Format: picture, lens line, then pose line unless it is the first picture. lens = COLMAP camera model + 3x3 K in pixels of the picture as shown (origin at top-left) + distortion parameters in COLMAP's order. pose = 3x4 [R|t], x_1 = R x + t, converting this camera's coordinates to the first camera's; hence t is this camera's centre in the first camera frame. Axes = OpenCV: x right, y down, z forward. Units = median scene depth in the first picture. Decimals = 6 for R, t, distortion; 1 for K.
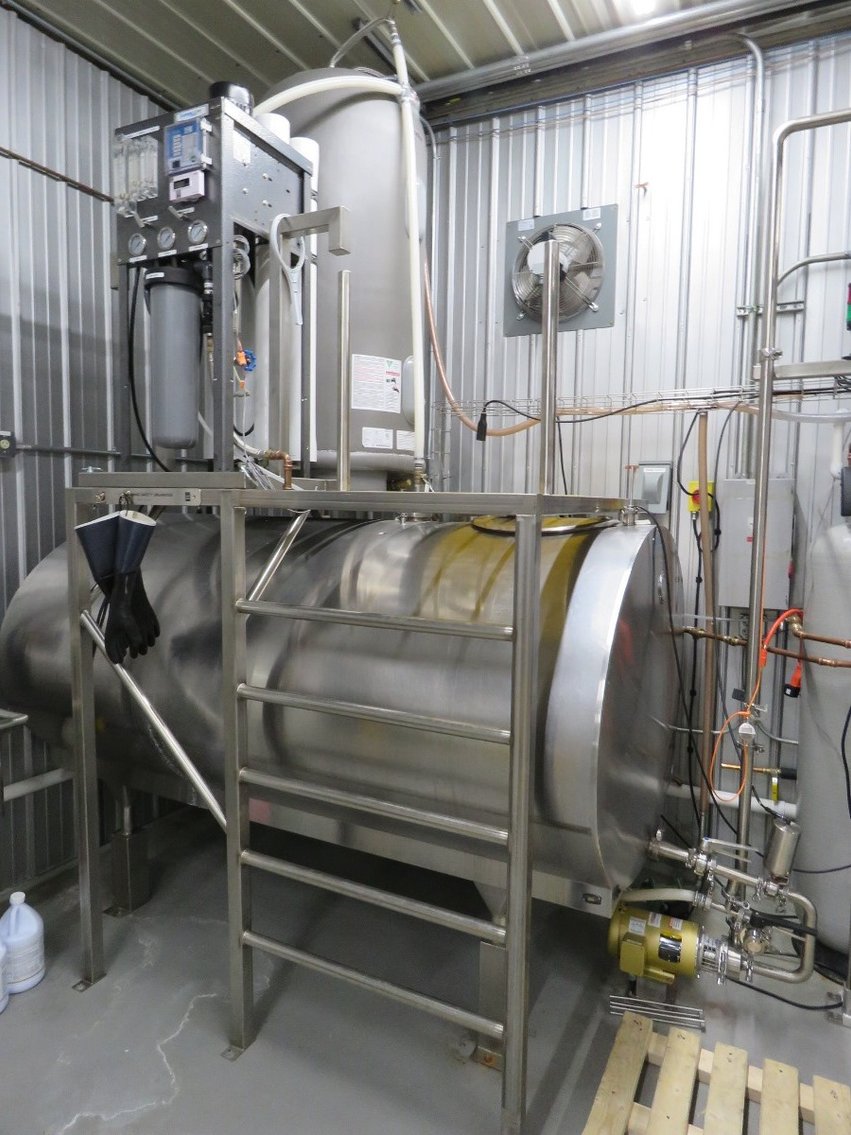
lens RADIAL K [[765.9, 0, 425.3], [0, 765.9, 551.0], [0, 0, 1]] dist [0.070454, -0.045369]
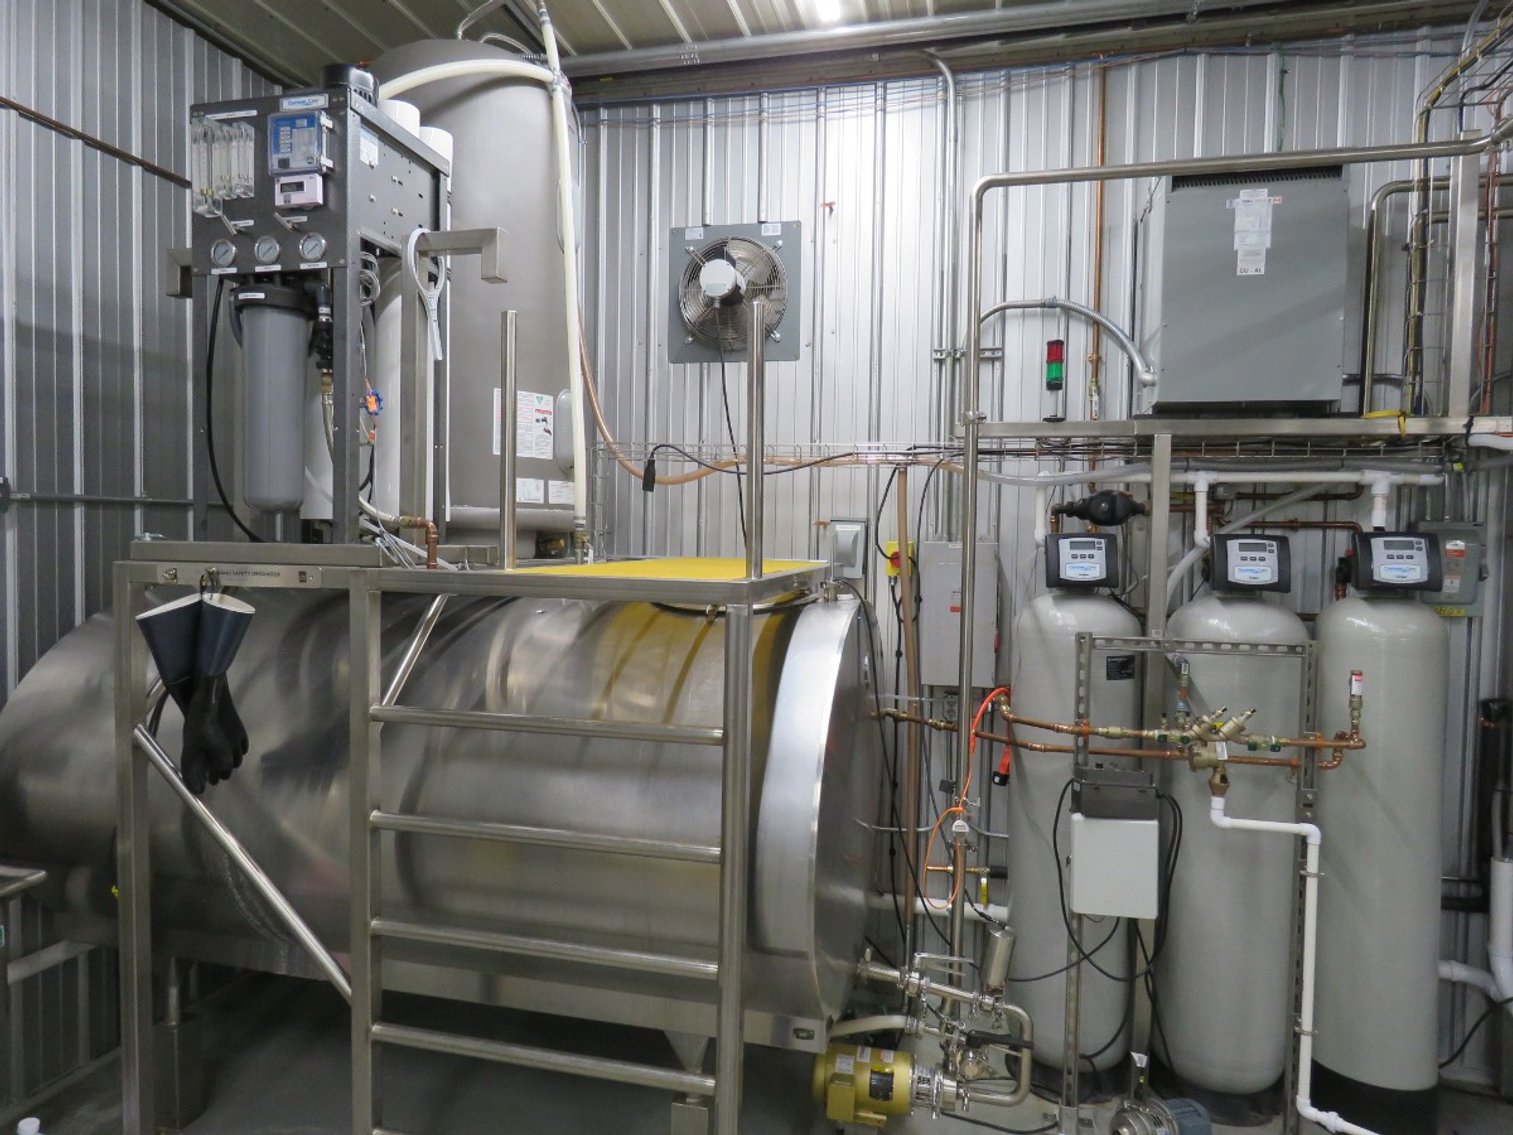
lens RADIAL K [[995.7, 0, 756.5], [0, 995.7, 567.5], [0, 0, 1]] dist [0.056050, -0.003354]
pose [[0.976643, -0.004500, 0.214822, -0.053424], [0.012569, 0.999265, -0.036206, -0.026357], [-0.214501, 0.038061, 0.975982, -0.081939]]
